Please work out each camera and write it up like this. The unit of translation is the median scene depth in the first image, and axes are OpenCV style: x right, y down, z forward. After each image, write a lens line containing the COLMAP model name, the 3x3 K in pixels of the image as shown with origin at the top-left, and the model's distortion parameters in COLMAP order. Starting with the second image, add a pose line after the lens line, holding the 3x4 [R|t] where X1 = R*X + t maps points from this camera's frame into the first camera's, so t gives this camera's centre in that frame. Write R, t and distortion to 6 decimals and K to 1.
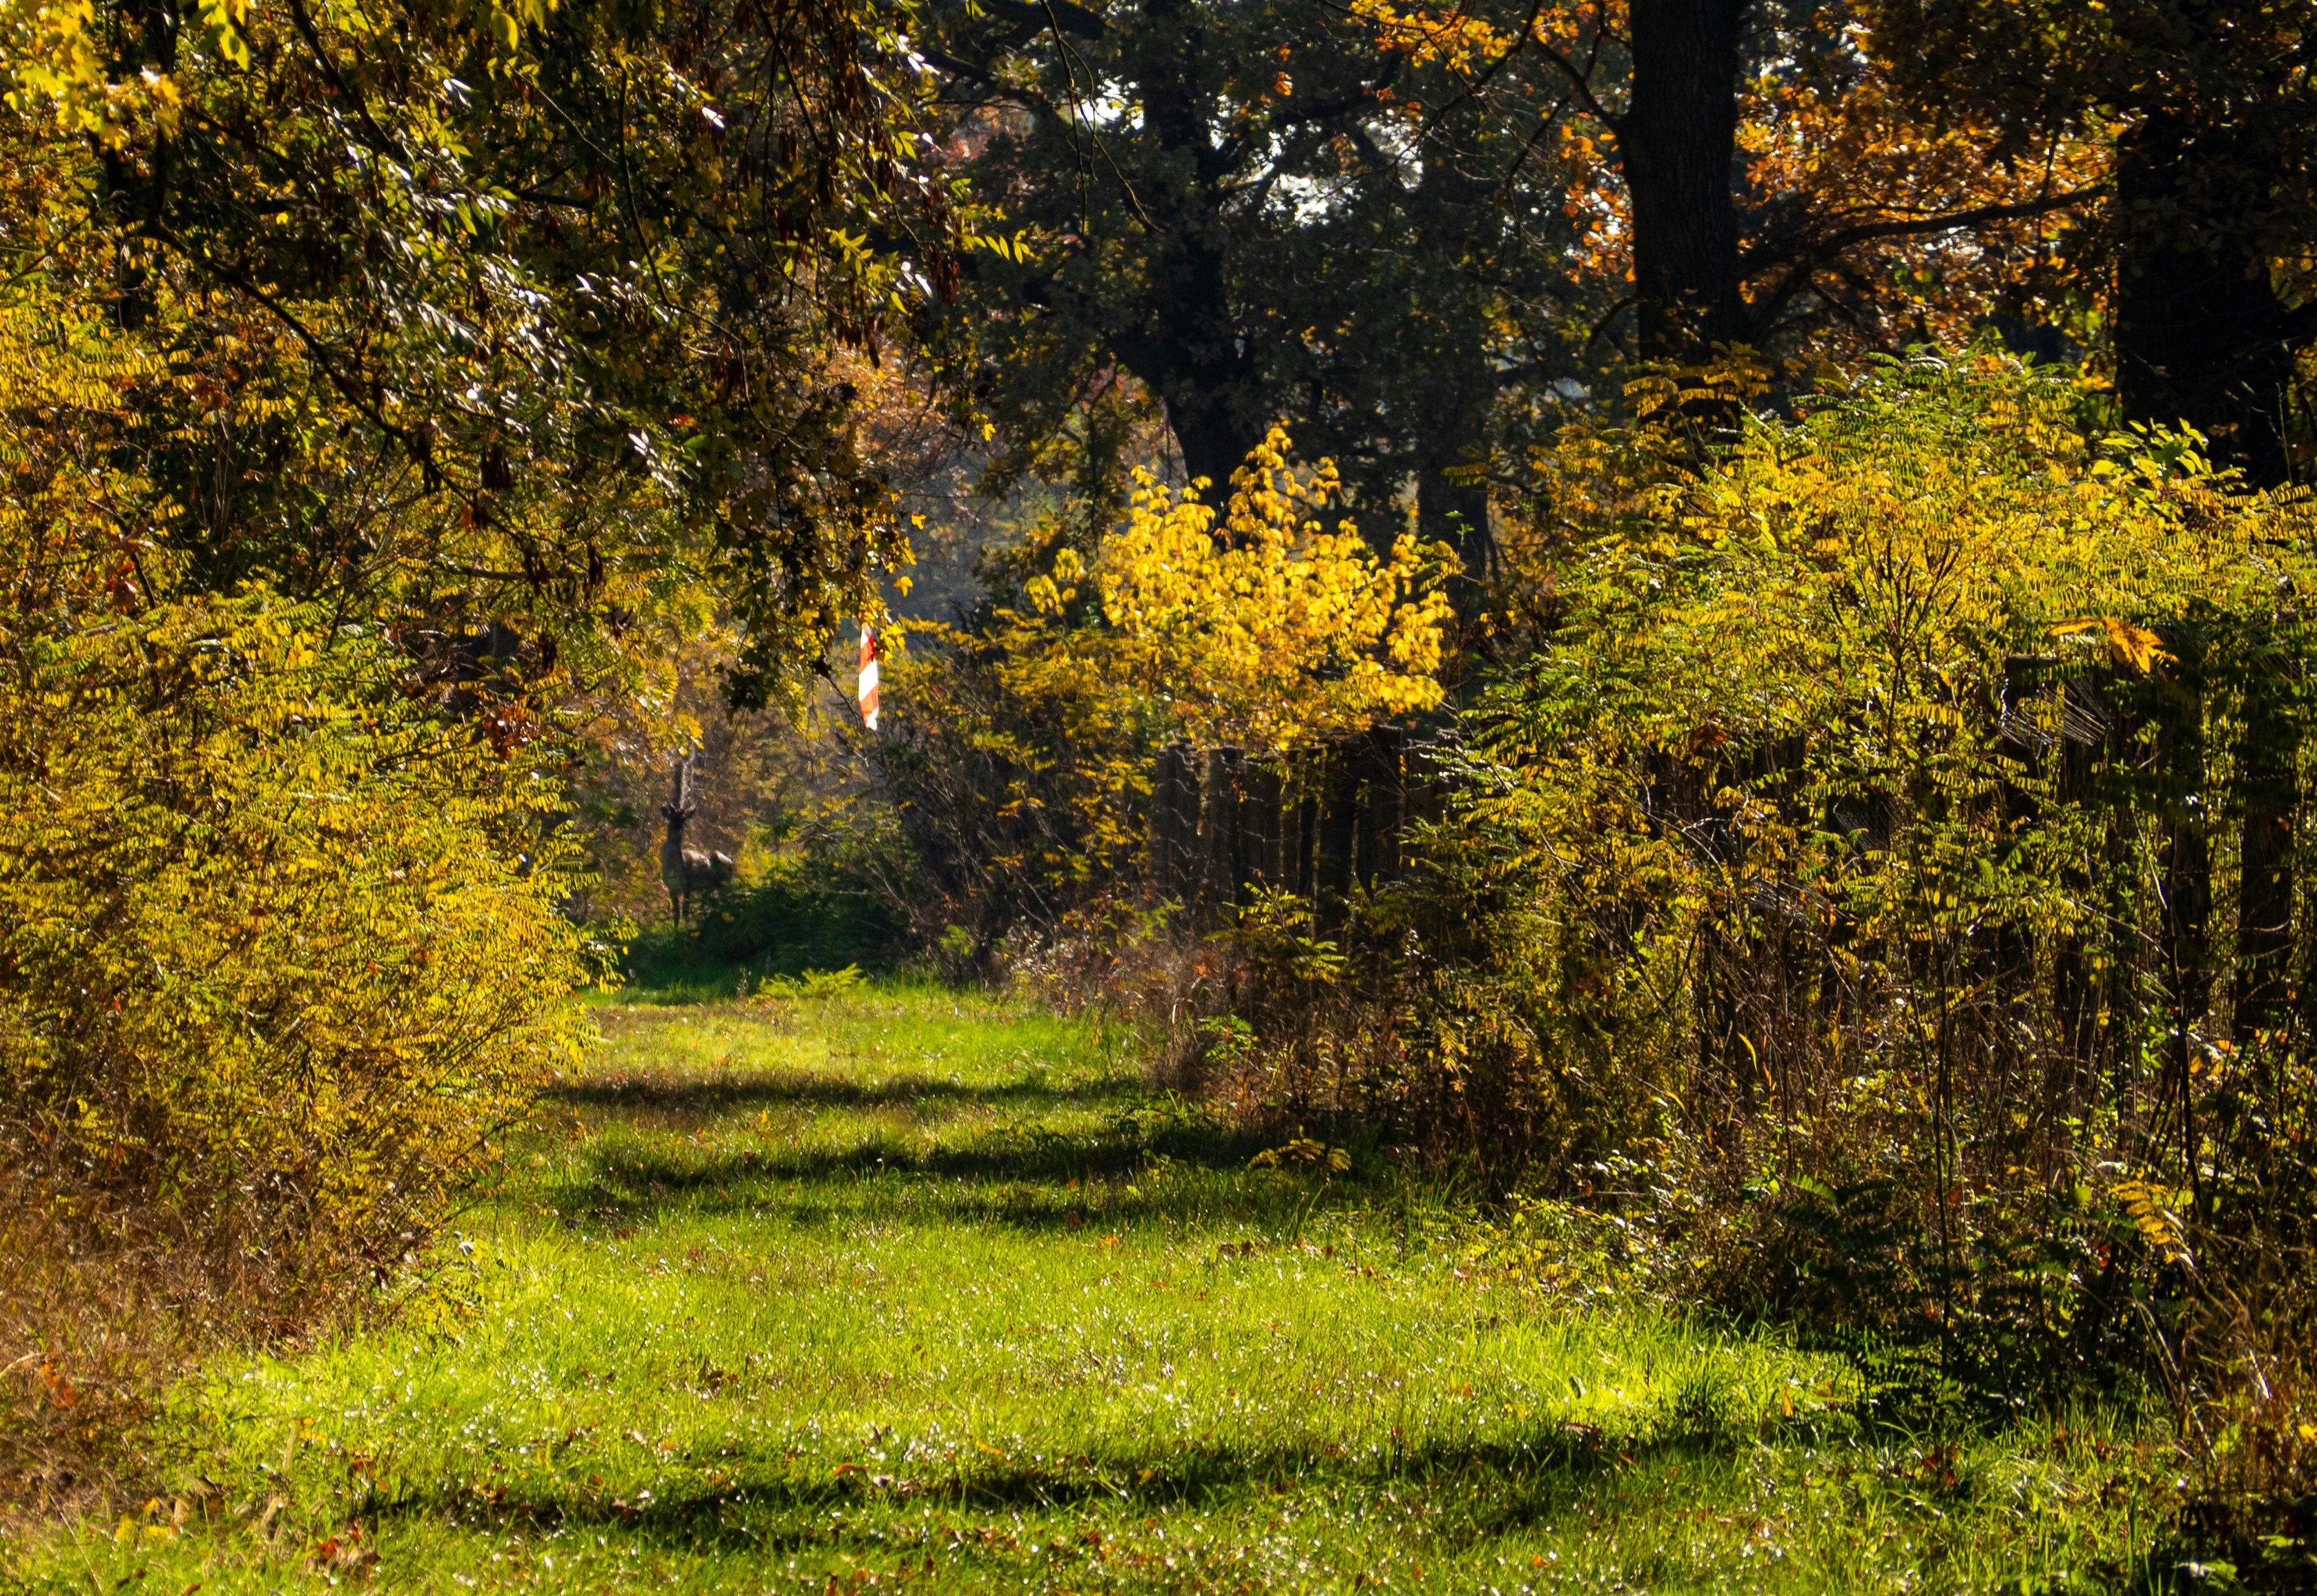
lens RADIAL K [[12146.2, 0, 1158.6], [0, 12146.2, 796.3], [0, 0, 1]] dist [0.285601, 0.000000]
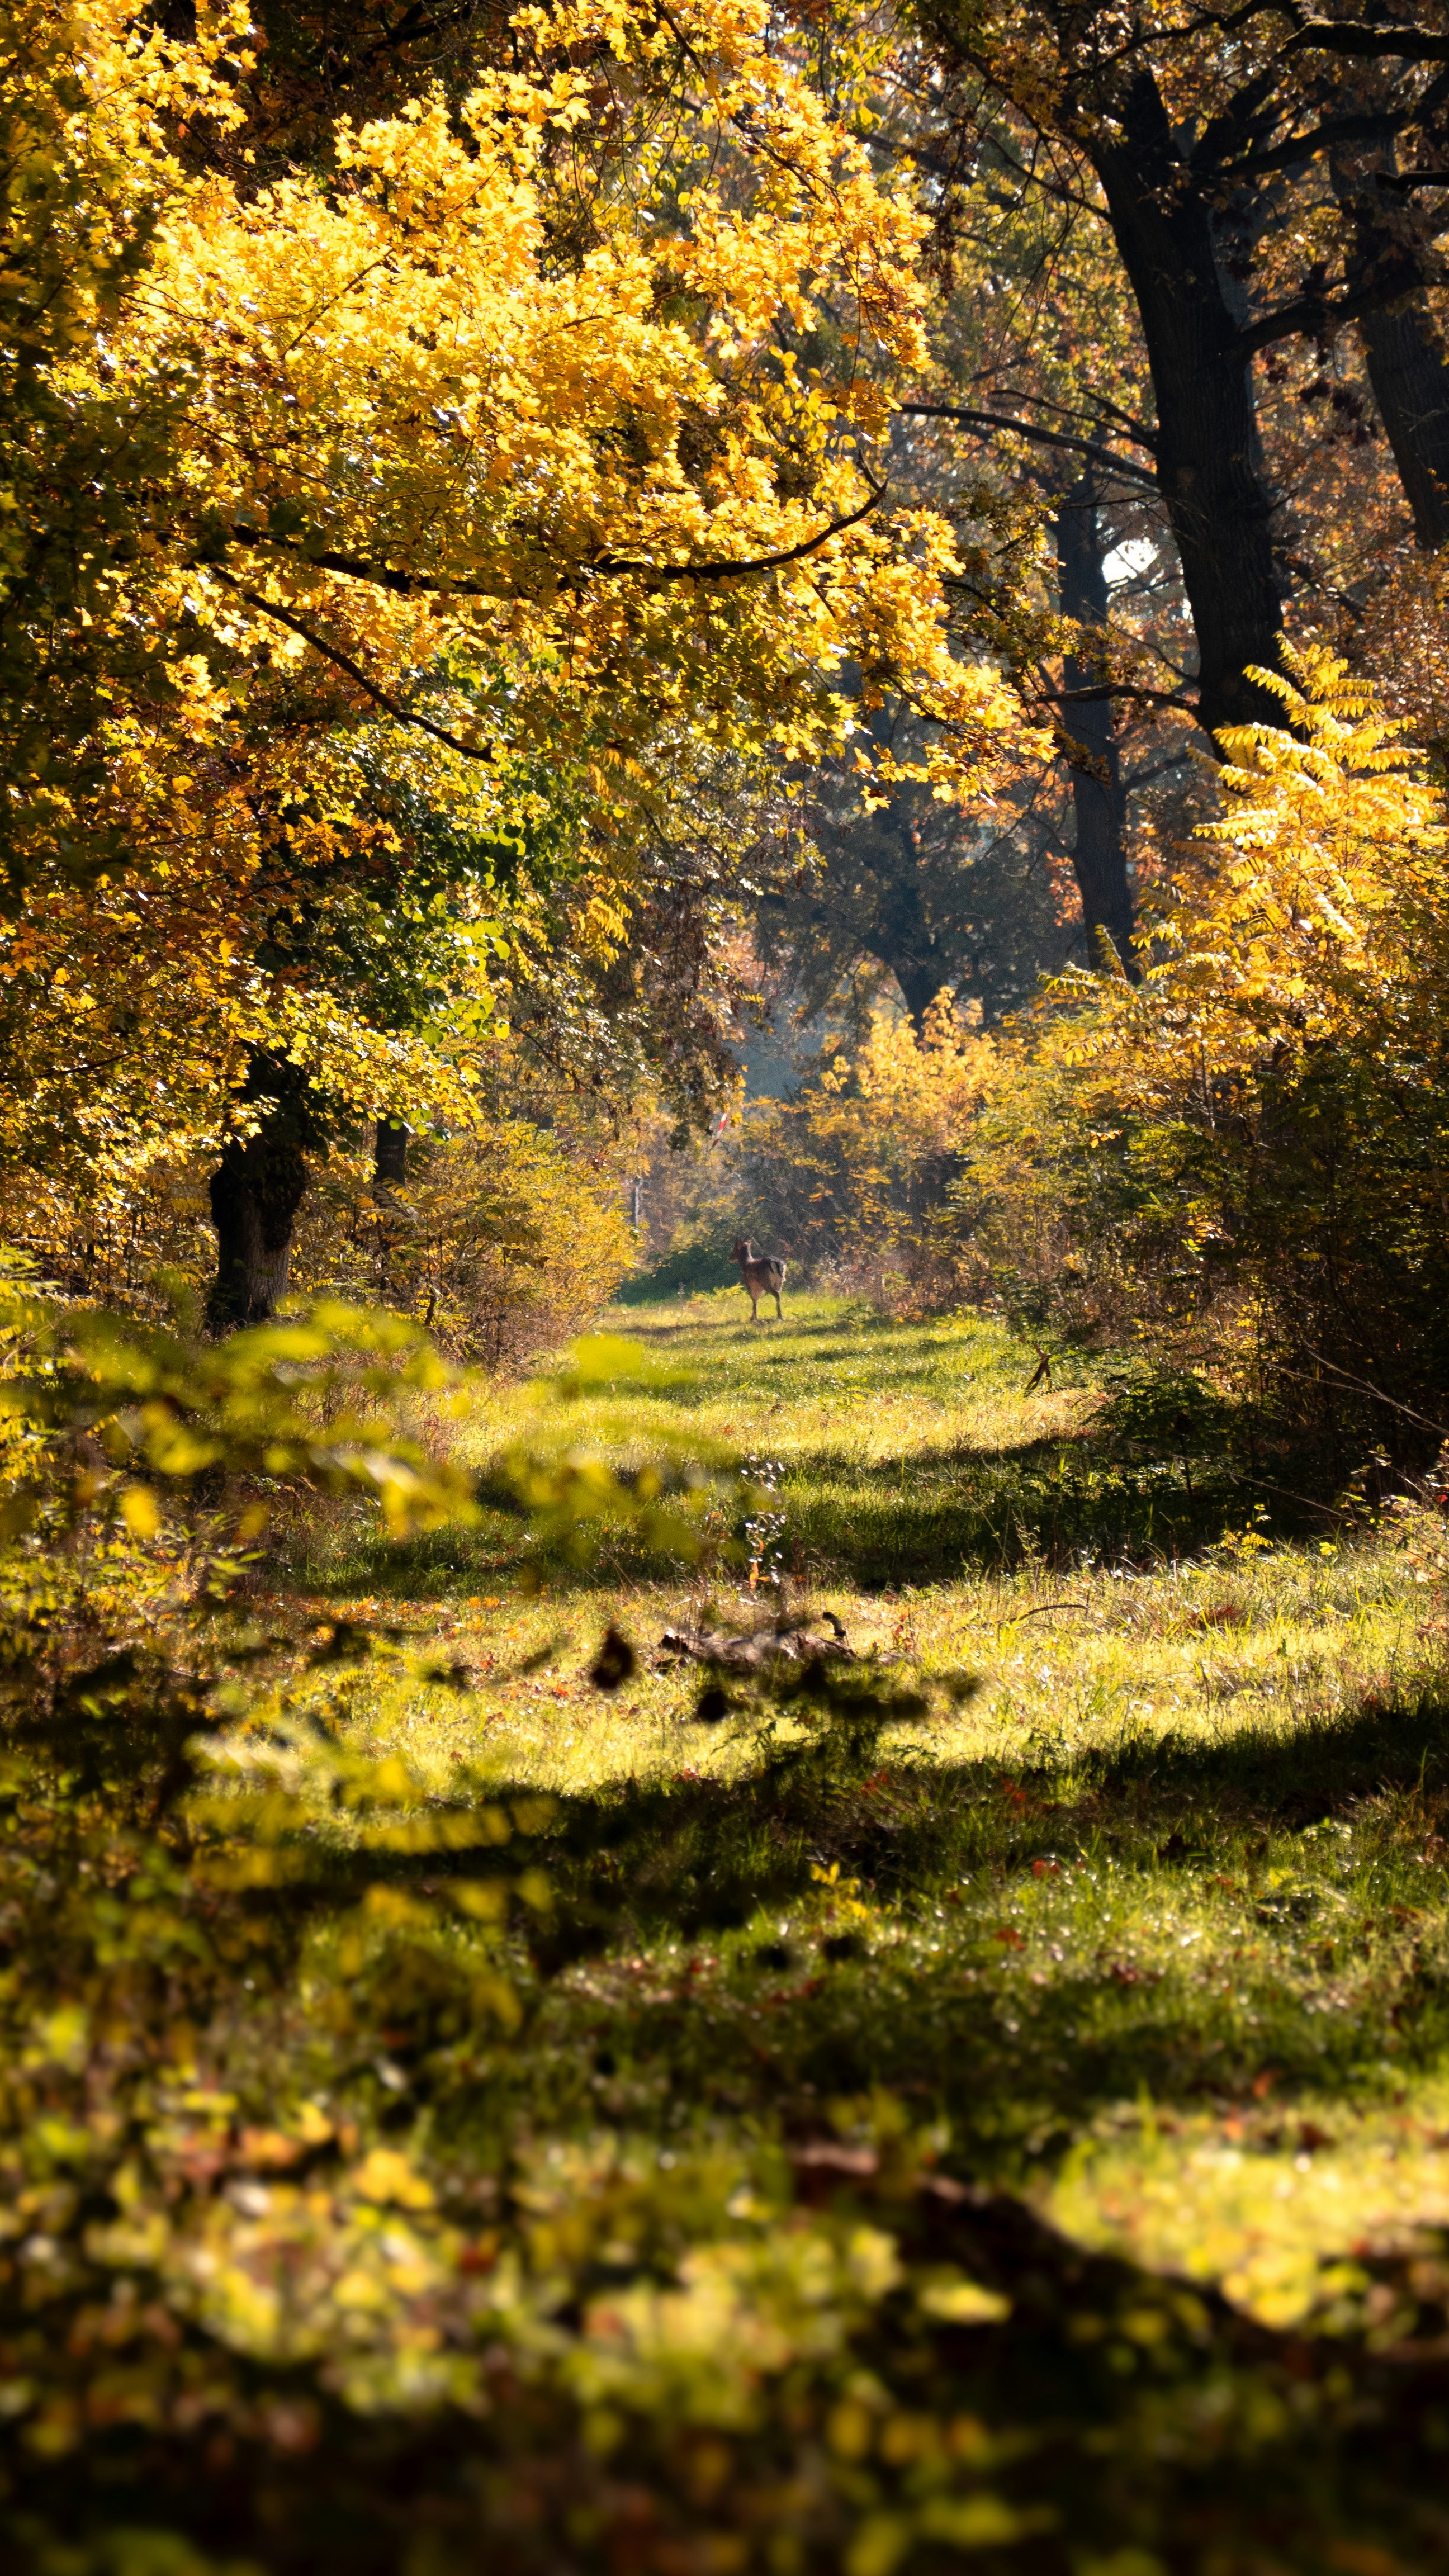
lens RADIAL K [[7124.6, 0, 712.9], [0, 7124.6, 1265.5], [0, 0, 1]] dist [0.152526, 0.000000]
pose [[0.997774, -0.059950, -0.029216, 0.003370], [0.060236, 0.998144, 0.008974, 0.000828], [0.028624, -0.010714, 0.999533, -0.107681]]
